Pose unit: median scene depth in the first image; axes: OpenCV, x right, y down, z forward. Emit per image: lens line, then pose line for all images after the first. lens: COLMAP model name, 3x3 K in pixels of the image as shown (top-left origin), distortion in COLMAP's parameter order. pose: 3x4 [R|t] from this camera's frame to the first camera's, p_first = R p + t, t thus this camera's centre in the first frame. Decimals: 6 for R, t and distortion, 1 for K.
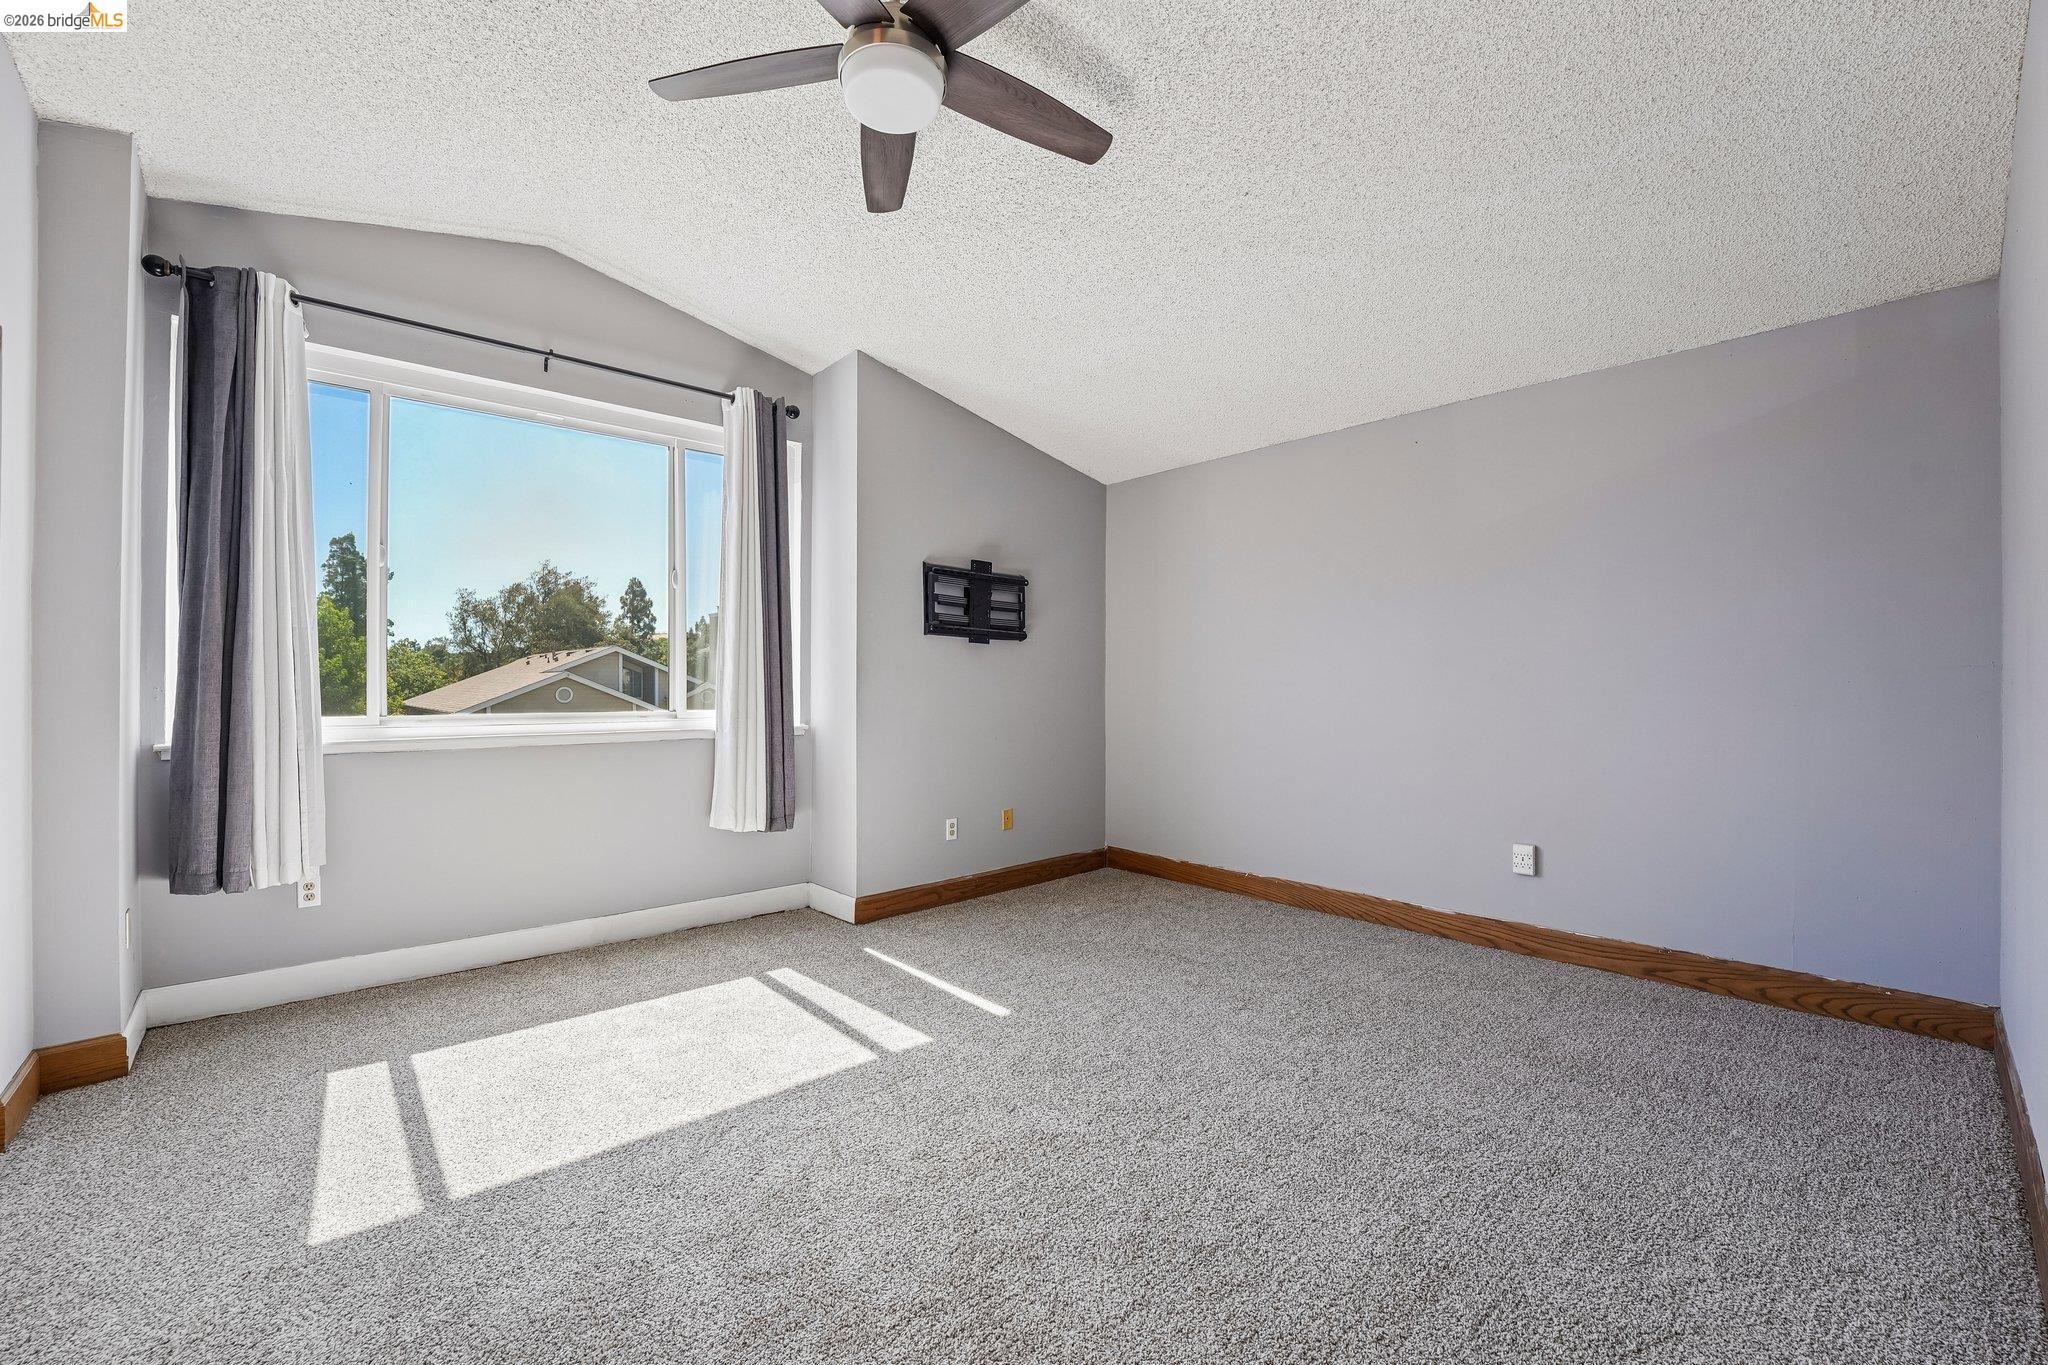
lens RADIAL K [[832.3, 0, 991.7], [0, 832.3, 688.1], [0, 0, 1]] dist [-0.032558, 0.004290]
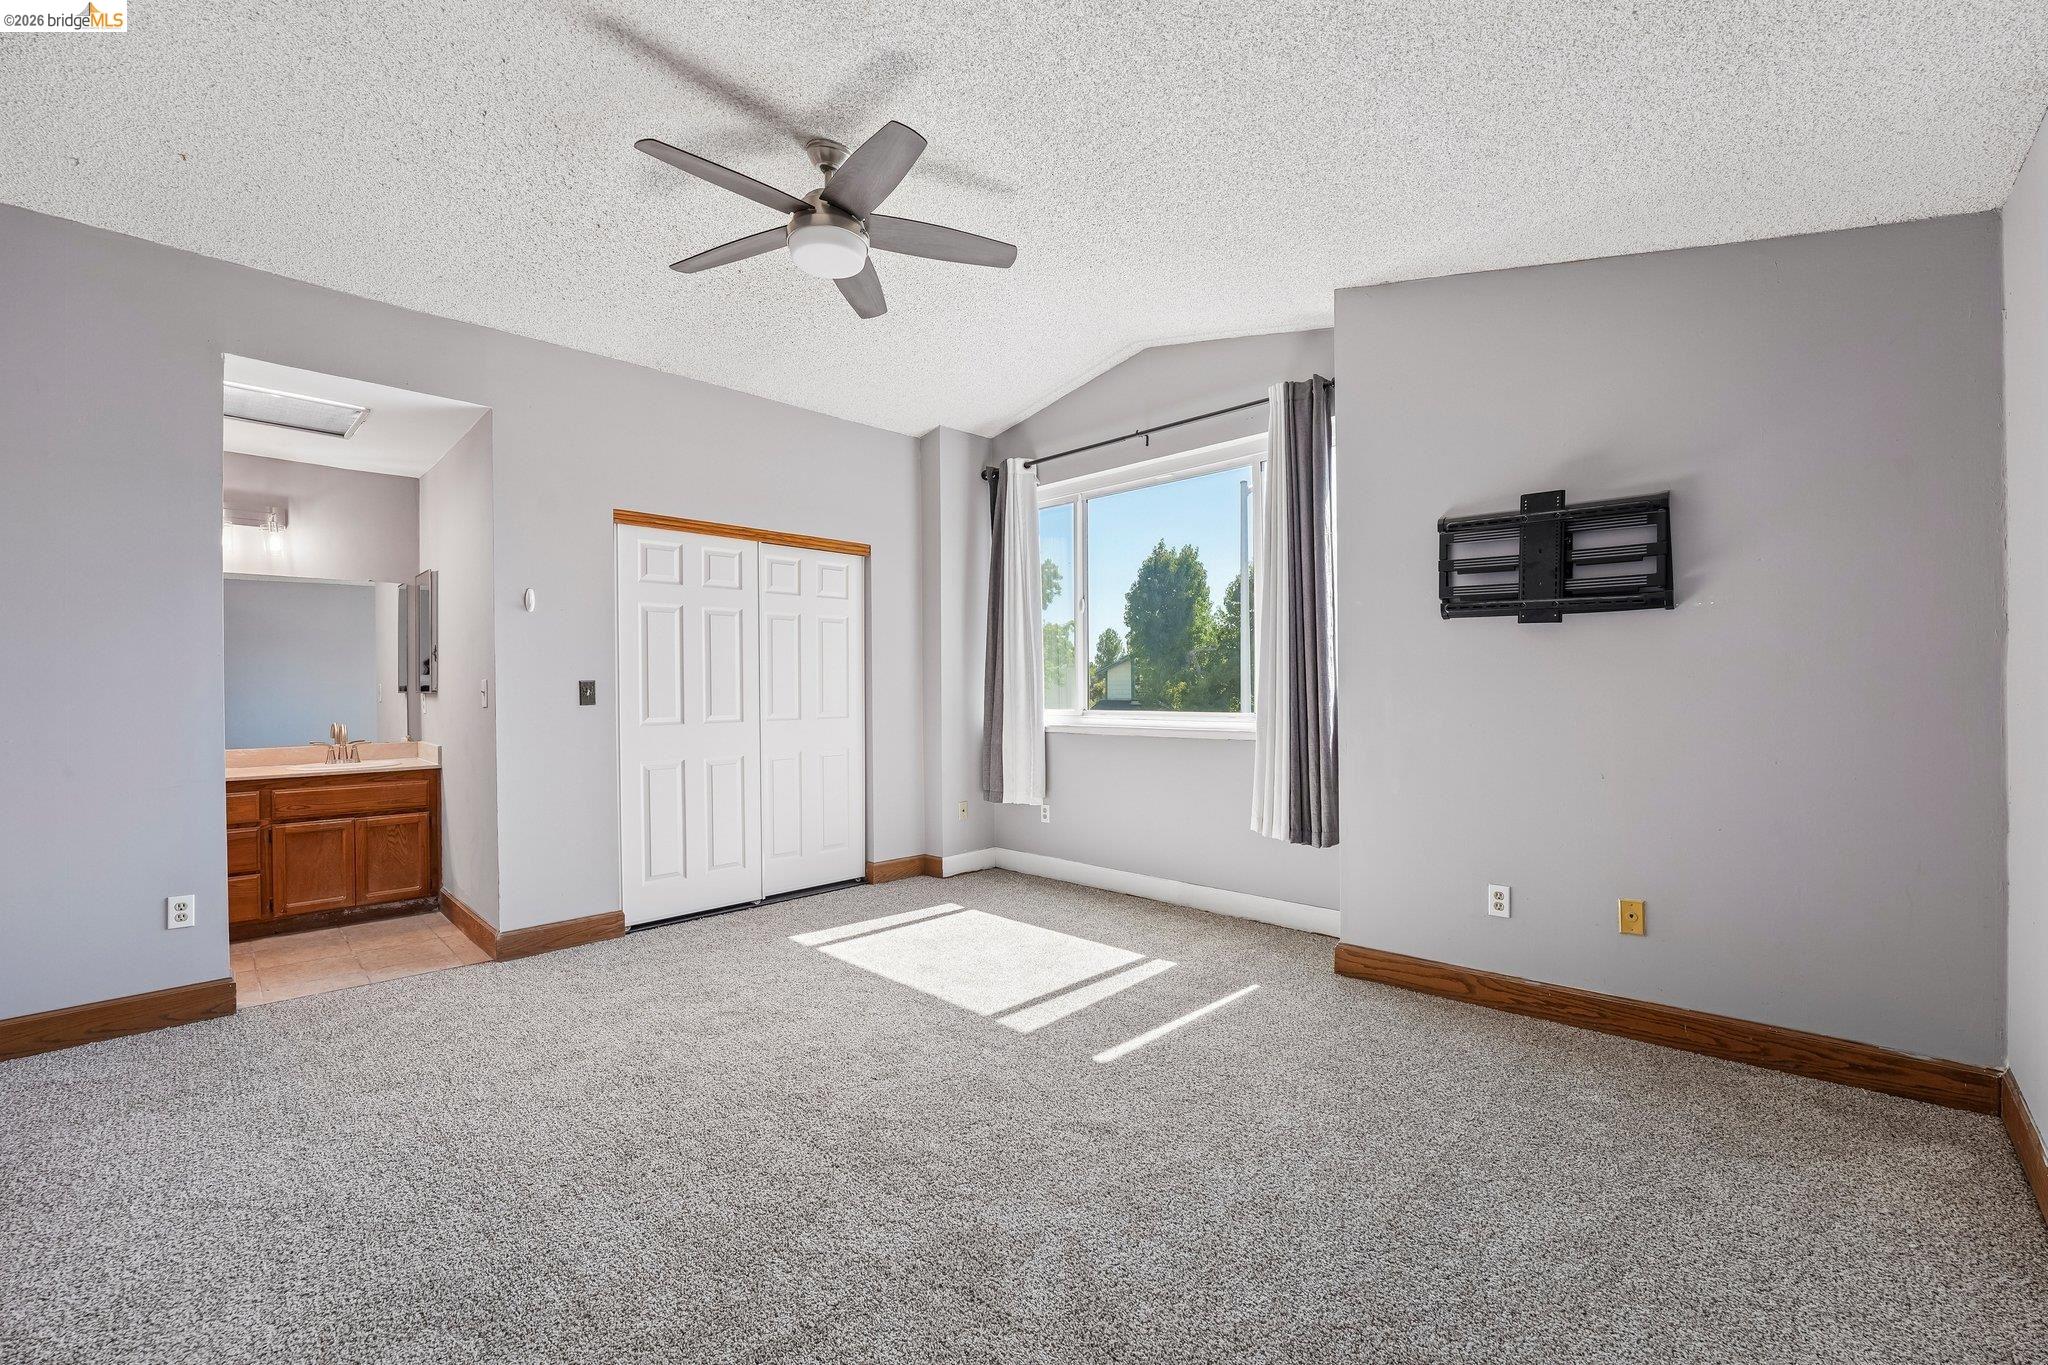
lens RADIAL K [[832.3, 0, 1020.4], [0, 832.3, 692.7], [0, 0, 1]] dist [-0.032558, 0.004290]
pose [[0.077242, 0.005521, -0.996997, 0.657821], [0.004830, 0.999971, 0.005911, -0.006489], [0.997001, -0.005272, 0.077213, 0.625353]]
